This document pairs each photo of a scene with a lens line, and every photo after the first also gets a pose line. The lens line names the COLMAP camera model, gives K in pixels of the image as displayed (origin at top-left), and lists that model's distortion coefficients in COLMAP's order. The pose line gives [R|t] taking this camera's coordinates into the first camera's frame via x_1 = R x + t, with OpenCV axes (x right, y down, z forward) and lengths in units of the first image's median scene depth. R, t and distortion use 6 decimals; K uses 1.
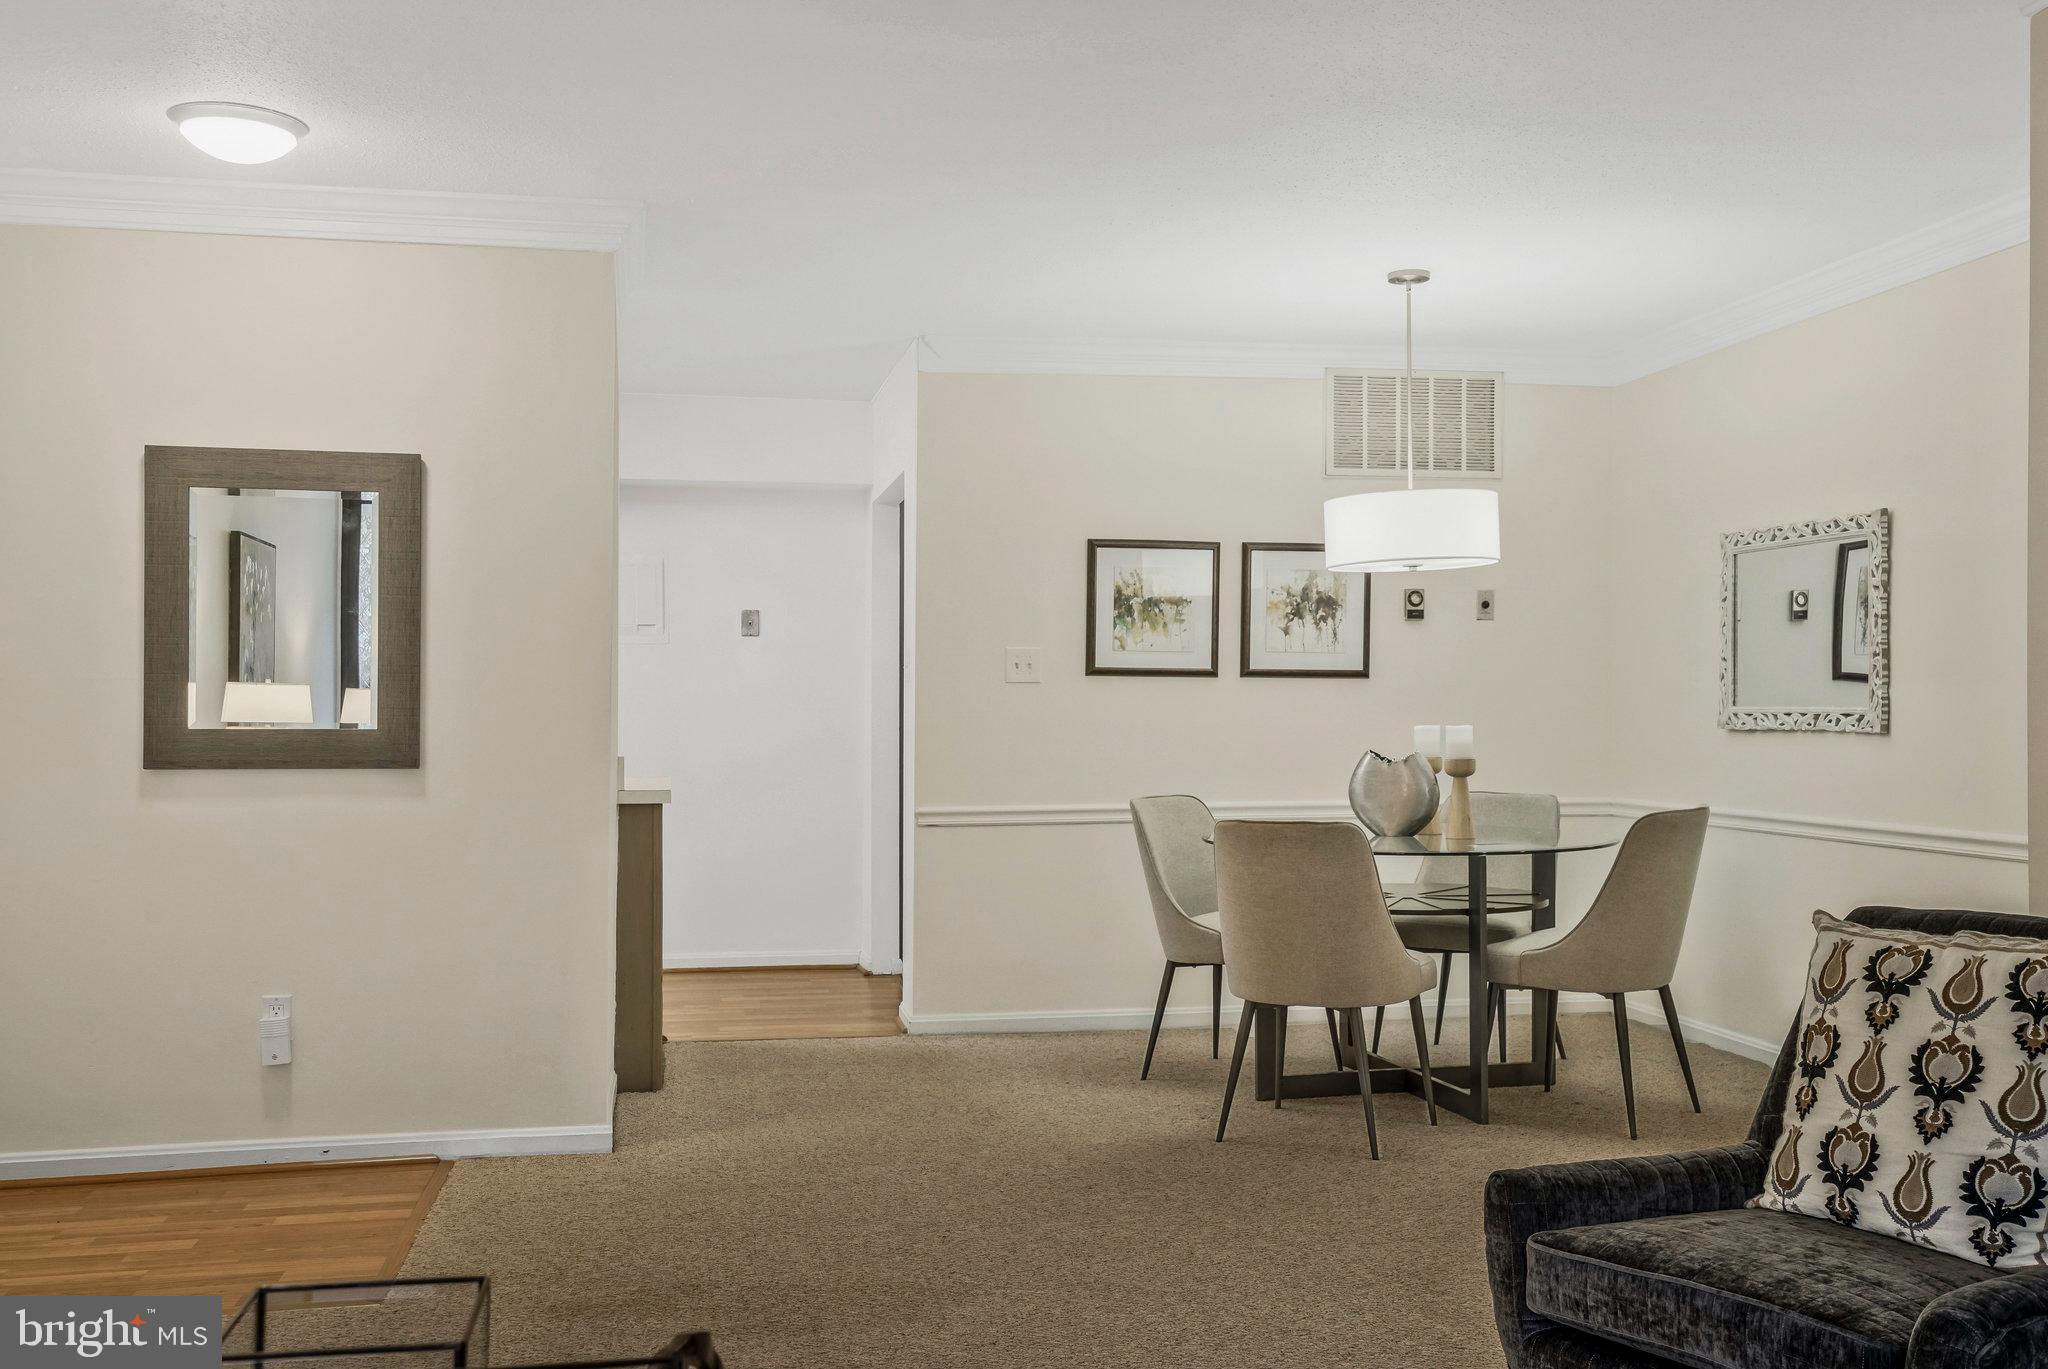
lens RADIAL K [[2018.7, 0, 997.0], [0, 2018.7, 688.0], [0, 0, 1]] dist [0.043580, 0.000000]
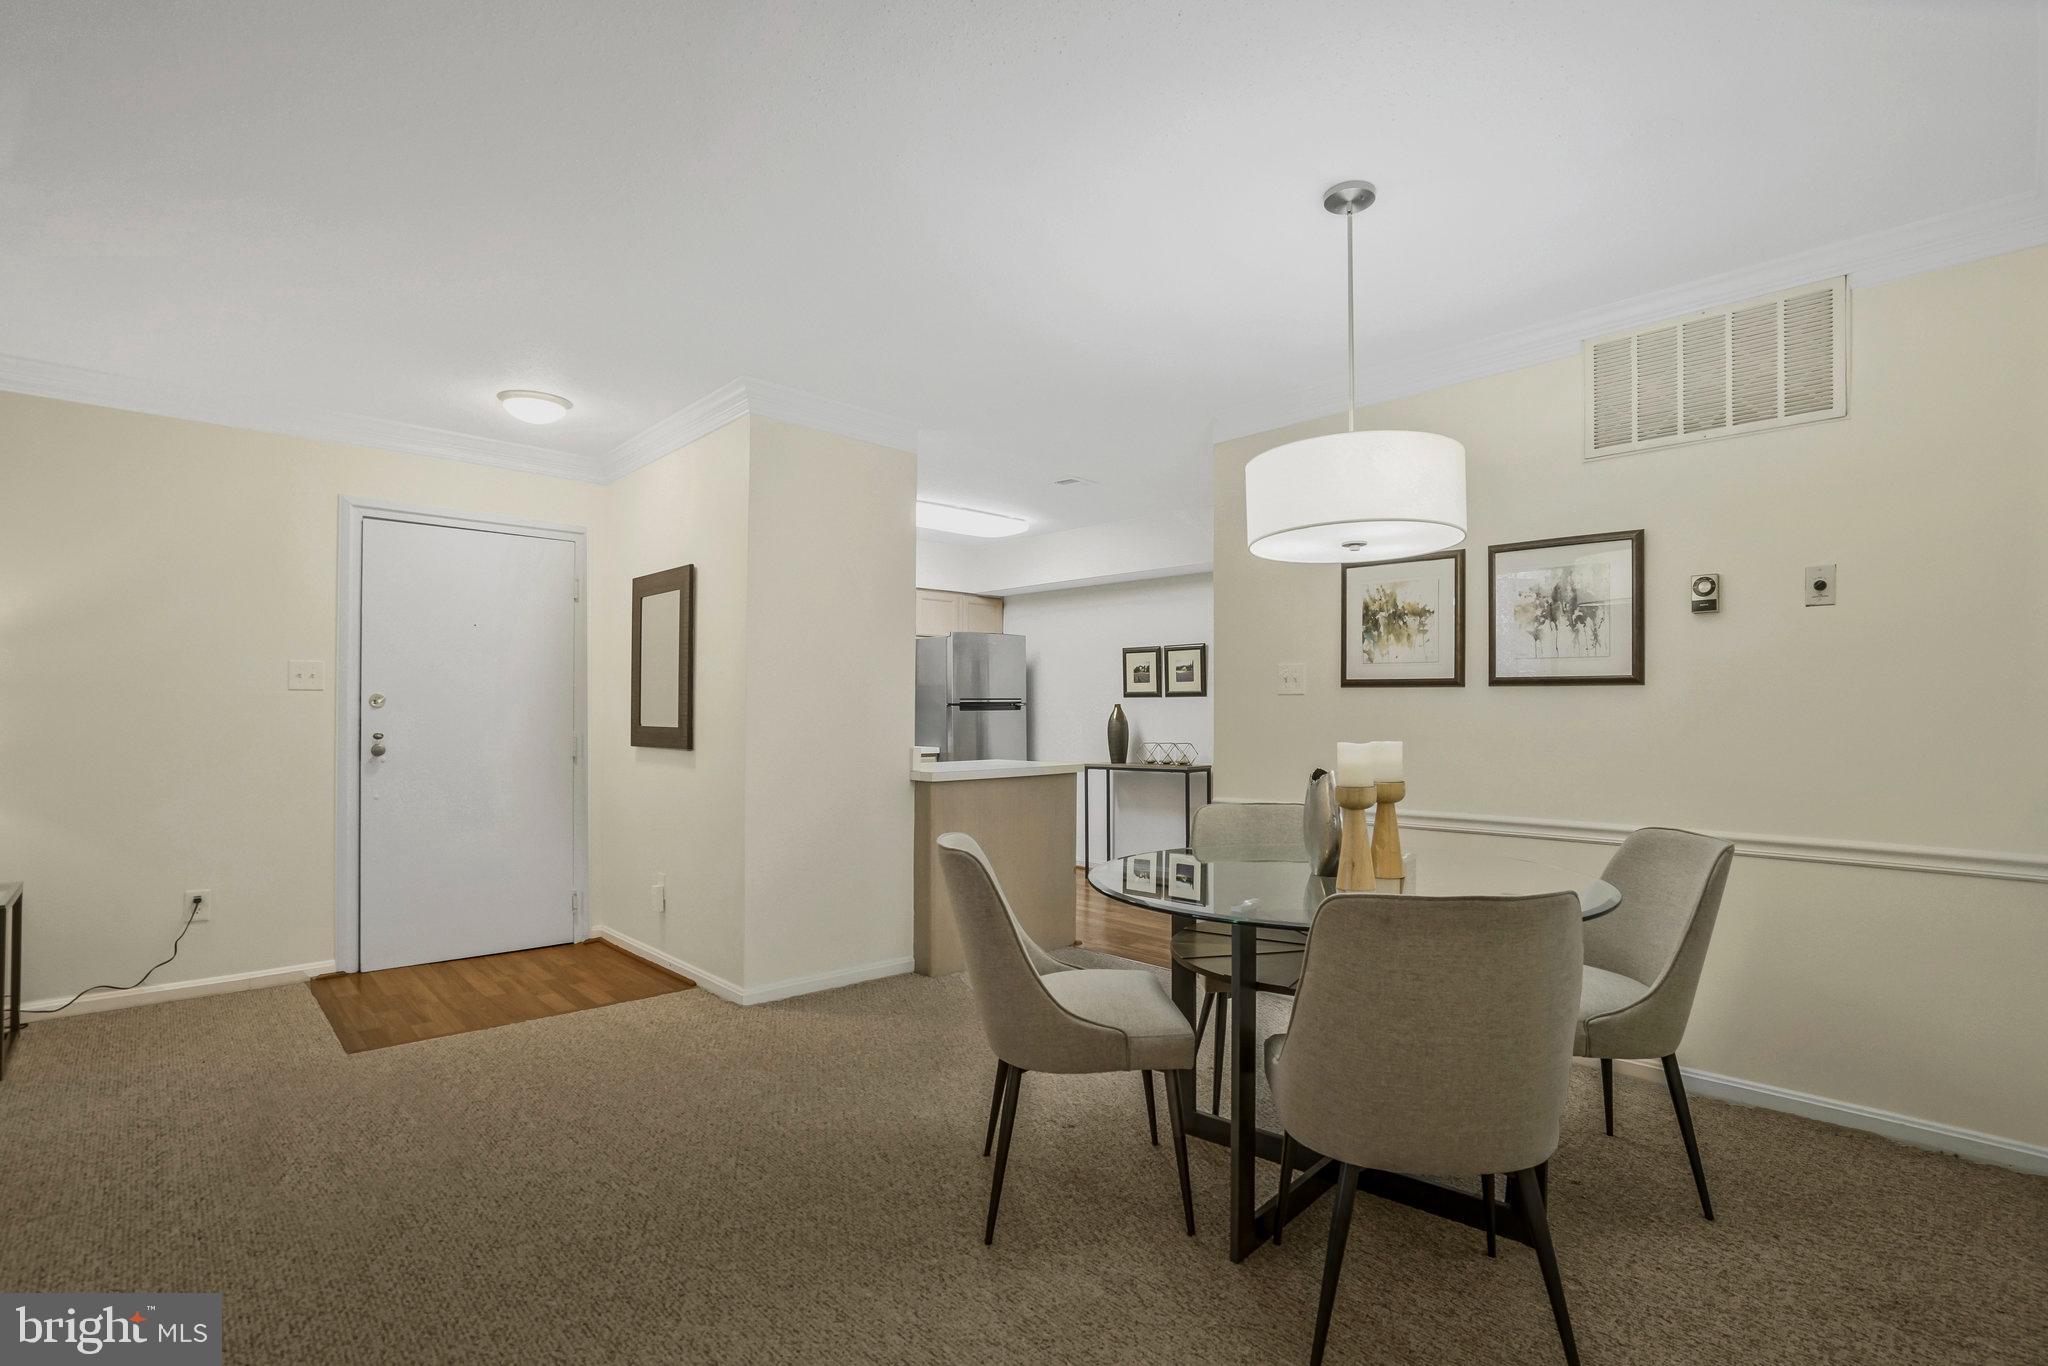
lens RADIAL K [[972.1, 0, 995.0], [0, 972.1, 710.7], [0, 0, 1]] dist [-0.042917, 0.010065]
pose [[0.540862, 0.003658, -0.841103, 0.435058], [-0.006989, 0.999976, -0.000145, 0.009208], [0.841082, 0.005957, 0.540874, 0.636886]]
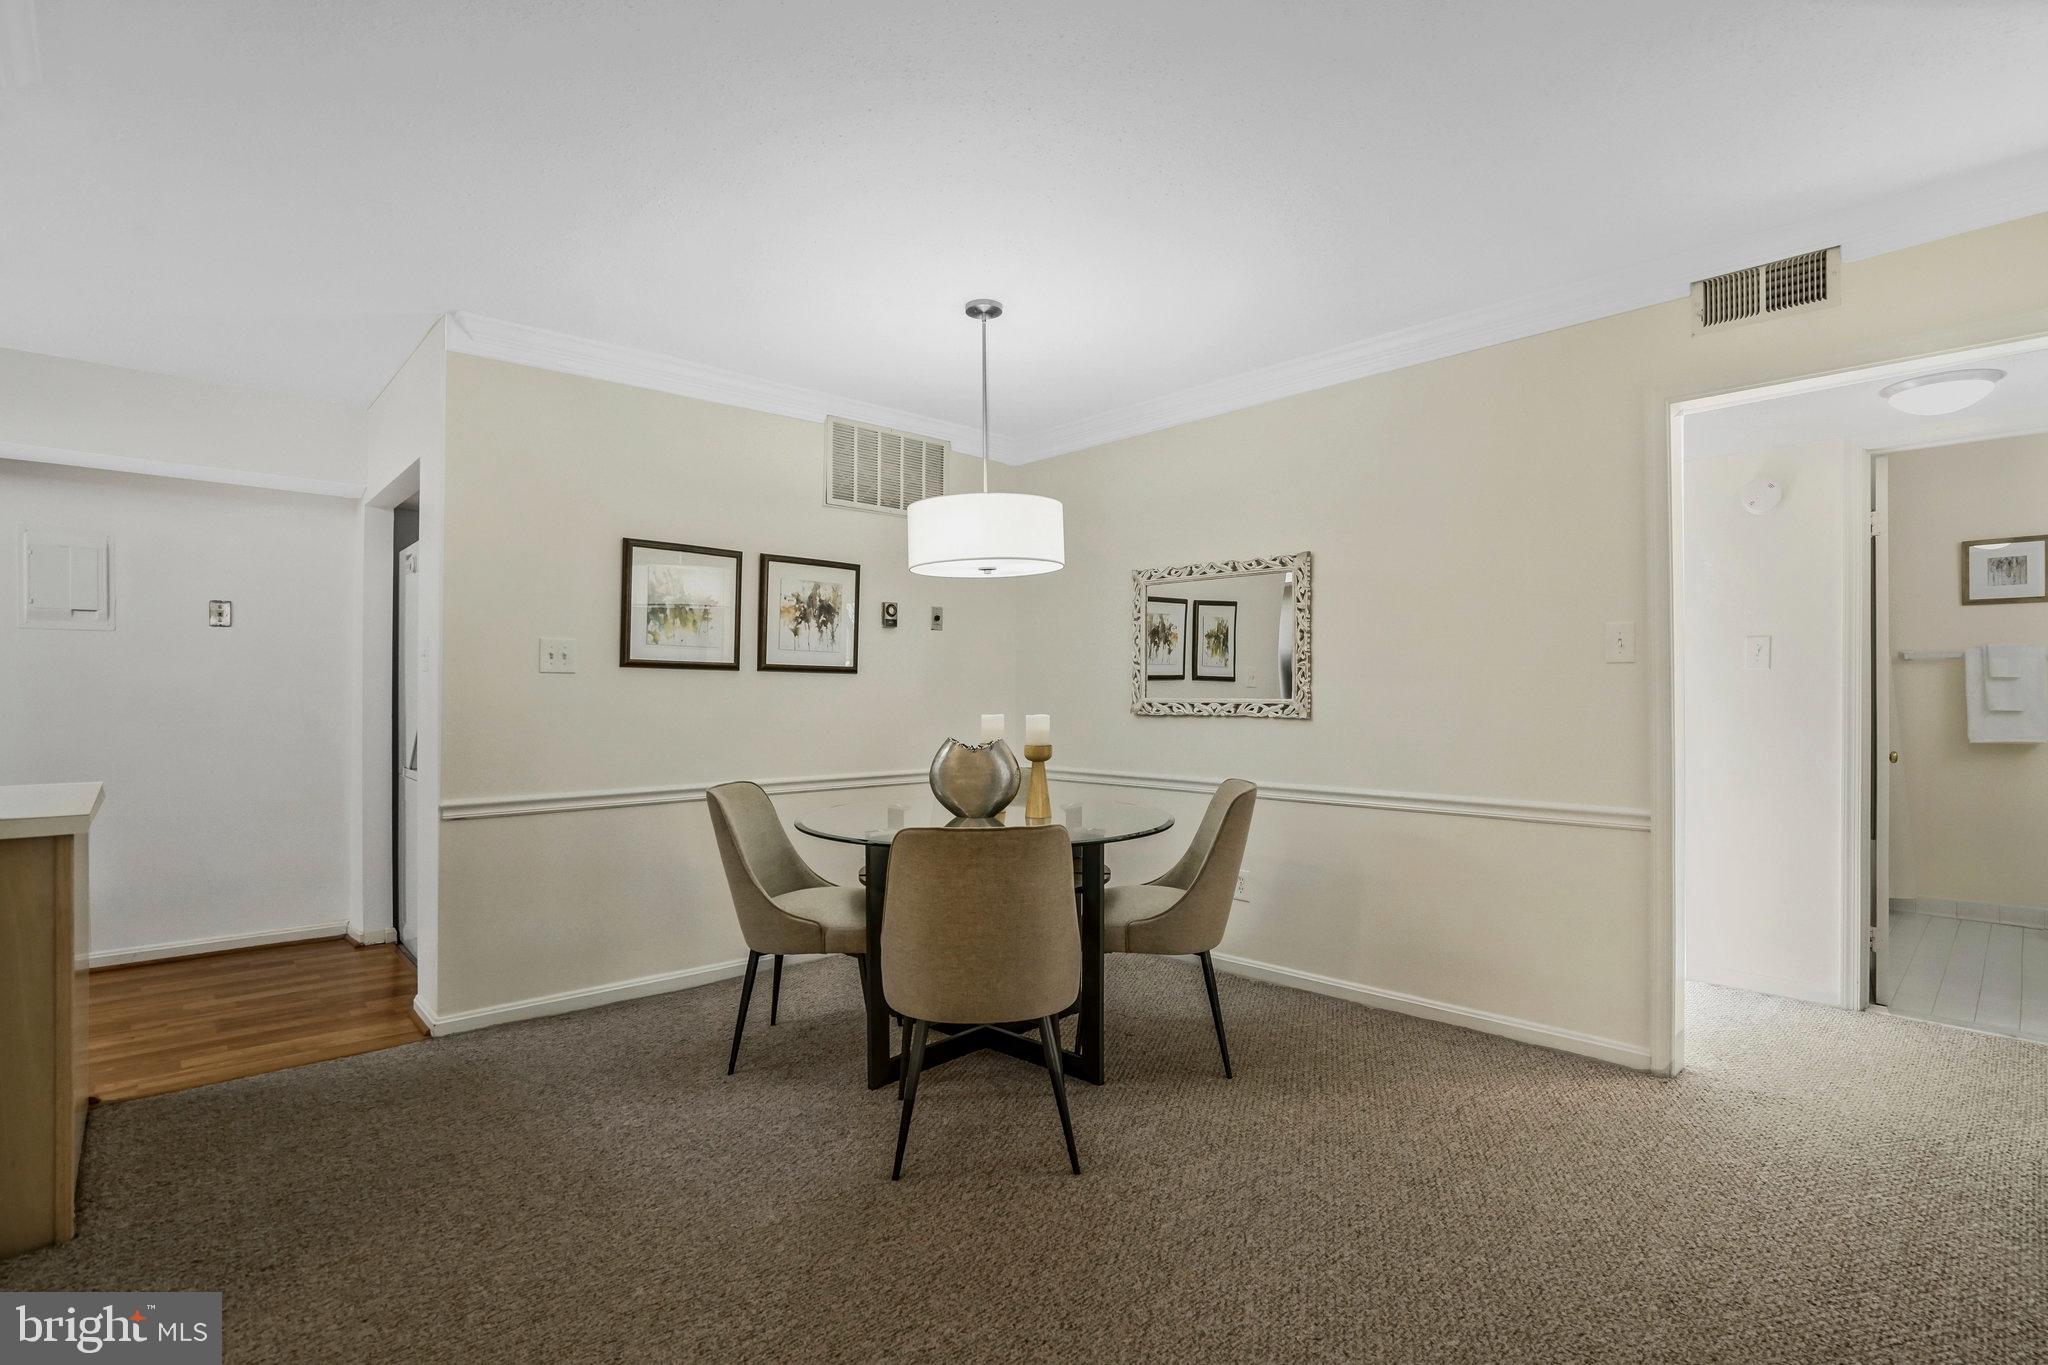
lens RADIAL K [[972.1, 0, 1009.8], [0, 972.1, 697.6], [0, 0, 1]] dist [-0.042917, 0.010065]
pose [[0.835739, 0.003107, 0.549118, -0.071550], [-0.008977, 0.999928, 0.008004, 0.004738], [-0.549053, -0.011618, 0.835707, 0.528791]]
